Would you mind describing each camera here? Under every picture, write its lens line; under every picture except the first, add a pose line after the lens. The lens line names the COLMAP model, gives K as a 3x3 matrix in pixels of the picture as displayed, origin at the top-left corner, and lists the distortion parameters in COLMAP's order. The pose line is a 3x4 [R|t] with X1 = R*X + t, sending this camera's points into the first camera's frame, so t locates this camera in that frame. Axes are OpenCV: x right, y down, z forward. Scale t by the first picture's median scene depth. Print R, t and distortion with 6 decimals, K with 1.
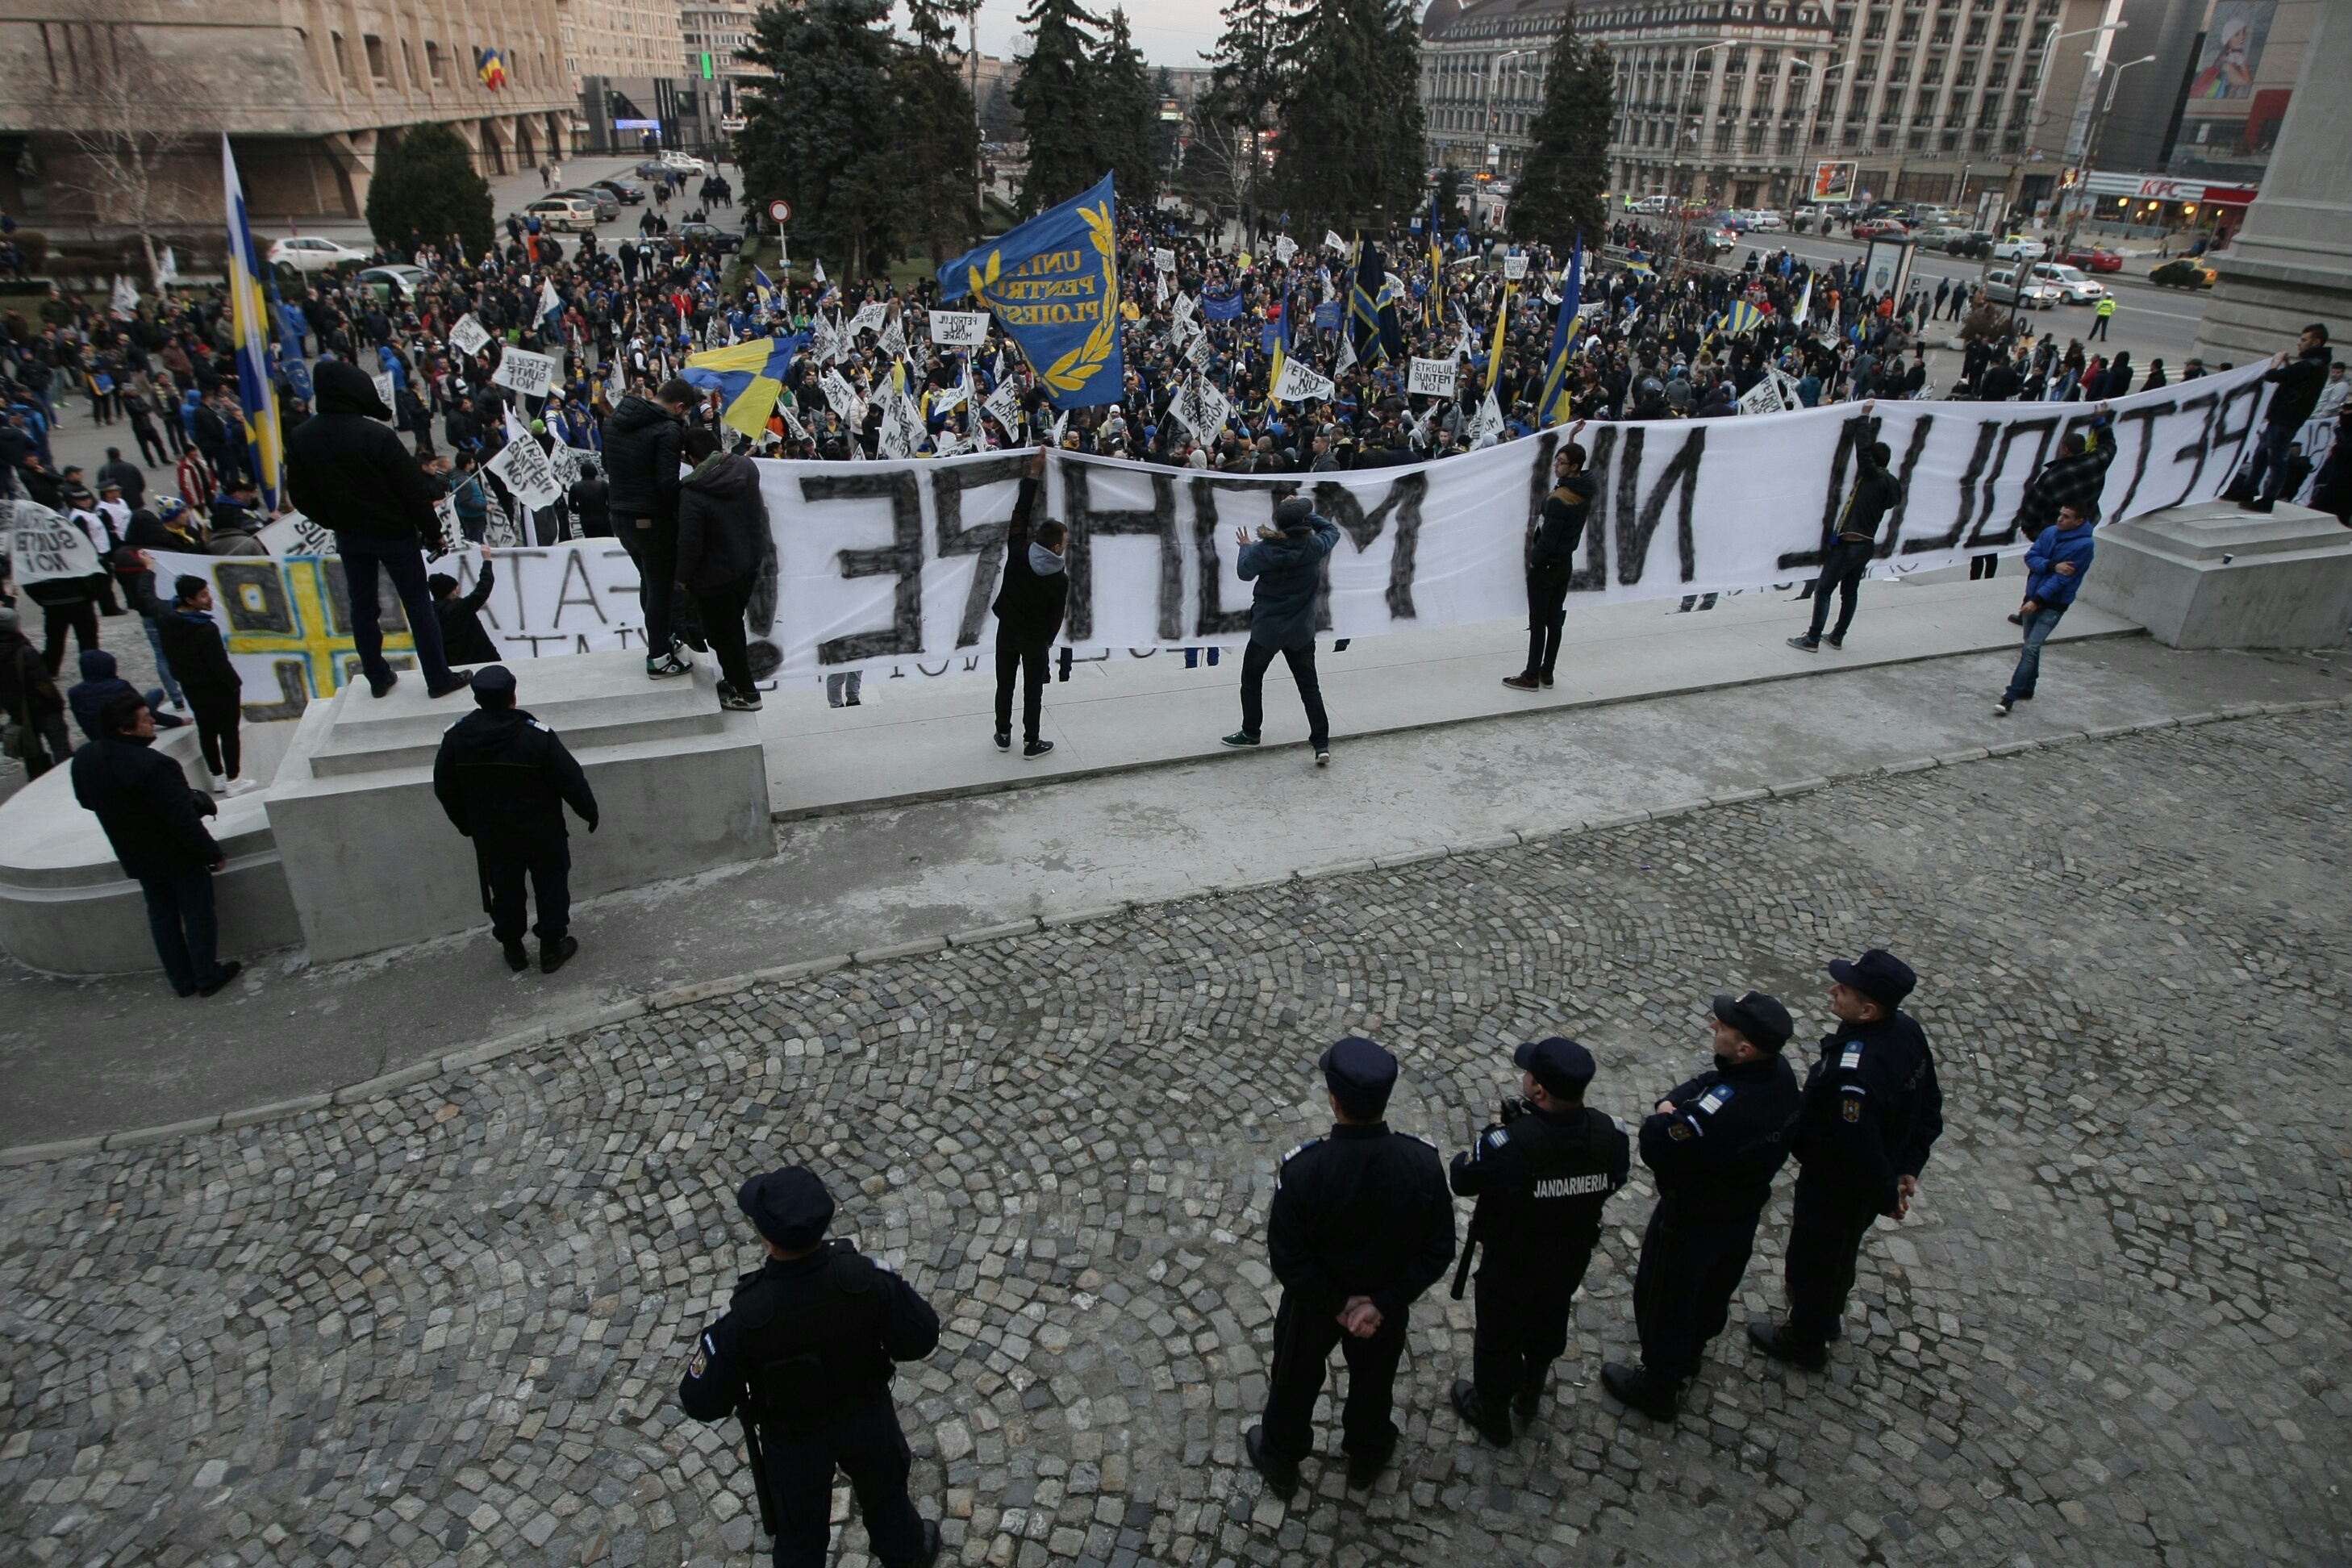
lens RADIAL K [[1381.4, 0, 1167.9], [0, 1381.4, 782.3], [0, 0, 1]] dist [-0.056984, 0.029263]
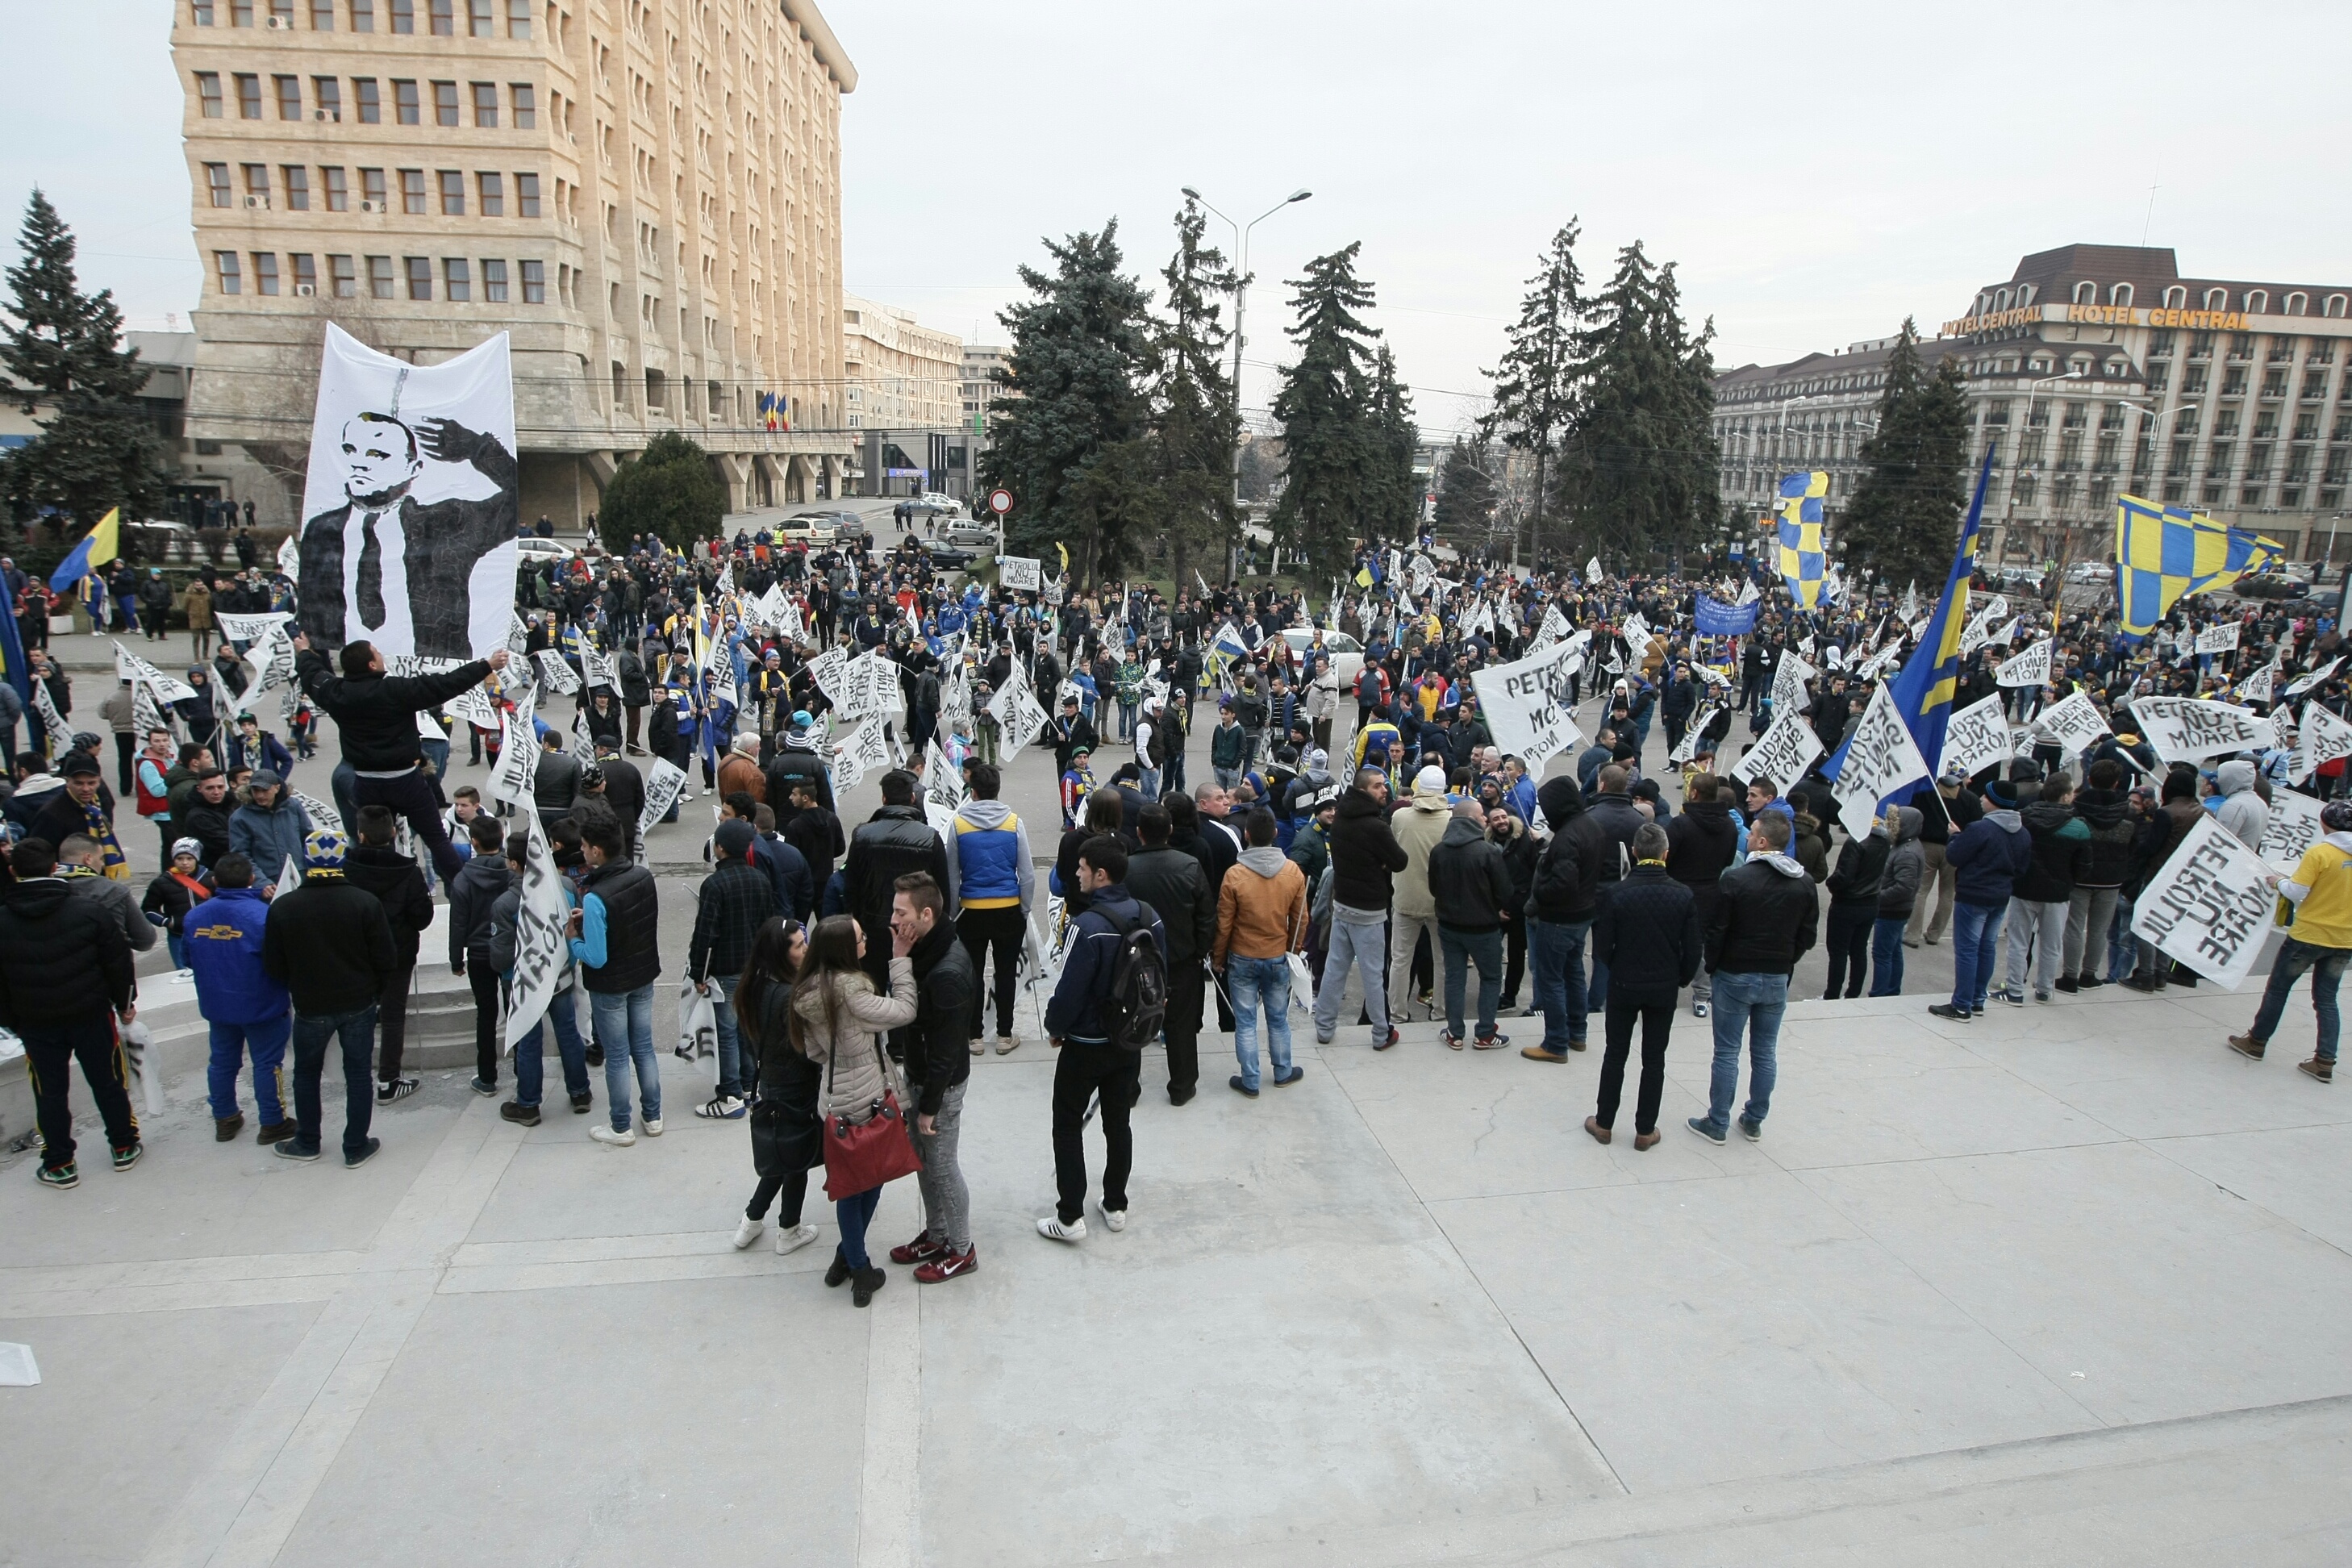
lens RADIAL K [[1381.4, 0, 1167.9], [0, 1381.4, 782.3], [0, 0, 1]] dist [-0.056984, 0.029263]
pose [[0.986215, 0.040943, -0.160325, -0.014411], [-0.078648, 0.968450, -0.236473, -0.020606], [0.145585, 0.245822, 0.958320, 0.091699]]
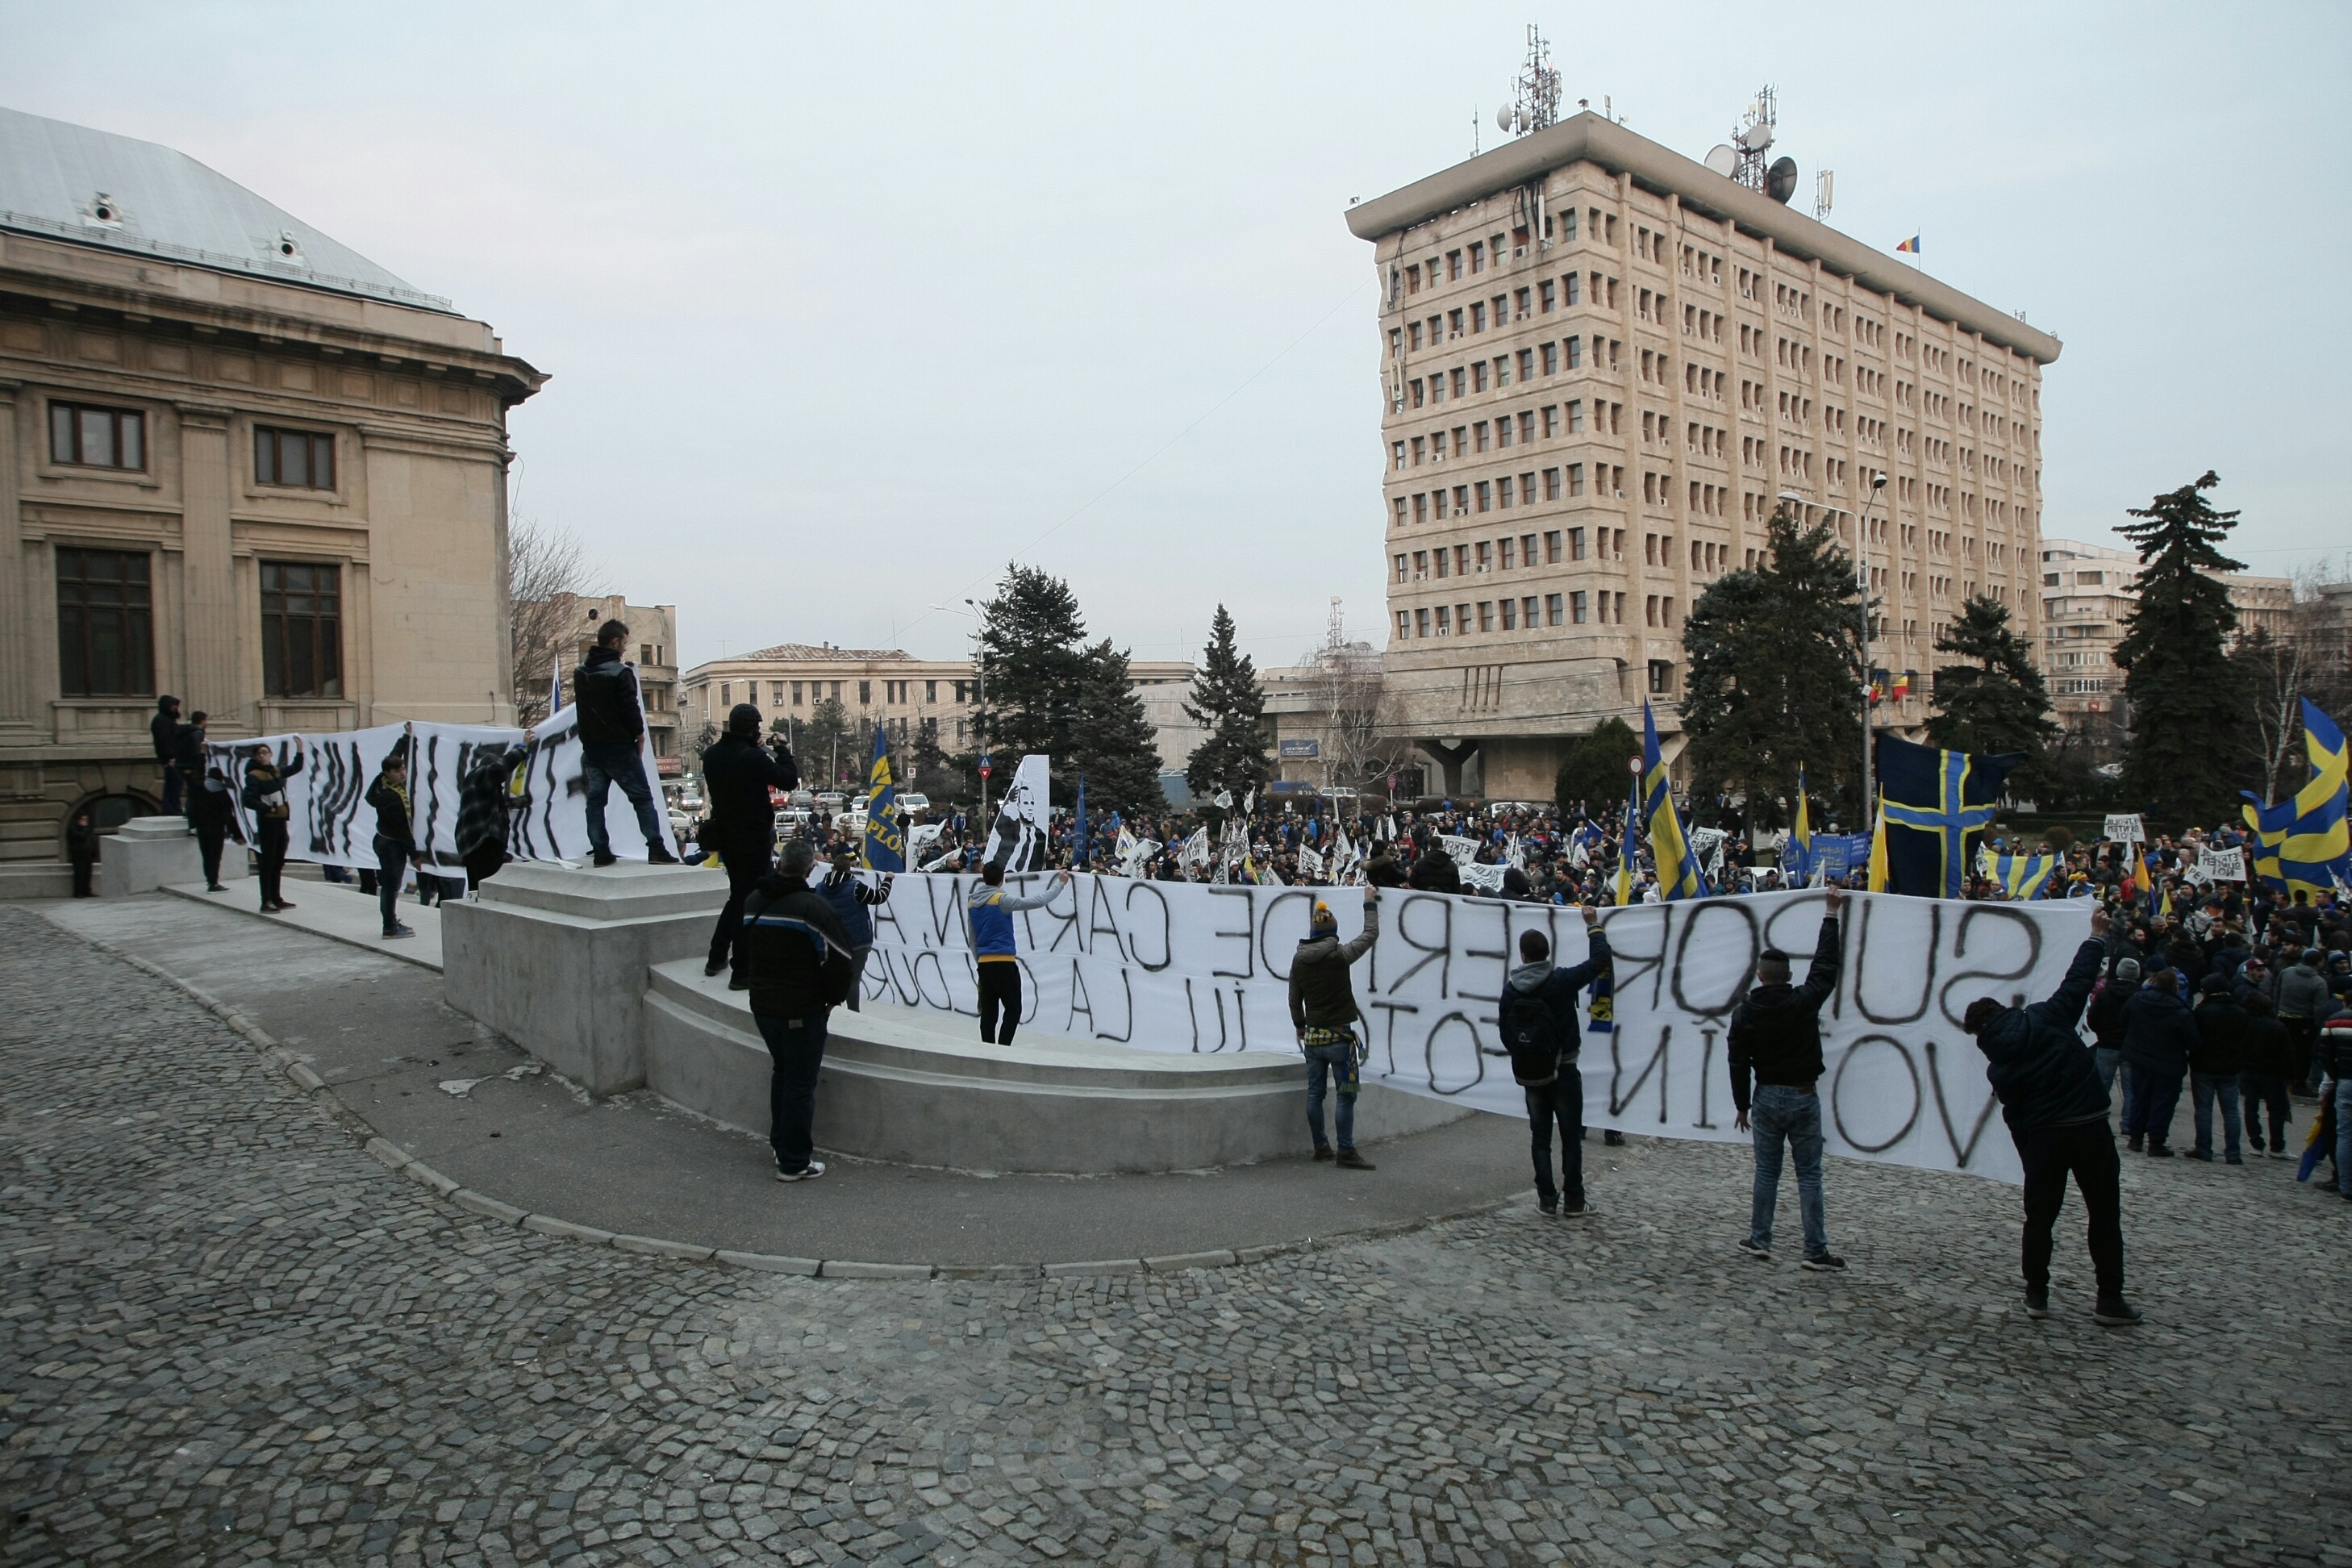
lens RADIAL K [[1381.4, 0, 1167.9], [0, 1381.4, 782.3], [0, 0, 1]] dist [-0.056984, 0.029263]
pose [[0.443165, -0.012172, -0.896357, 0.207499], [-0.370718, 0.907911, -0.195614, -0.024518], [0.816194, 0.418986, 0.397842, 0.111788]]
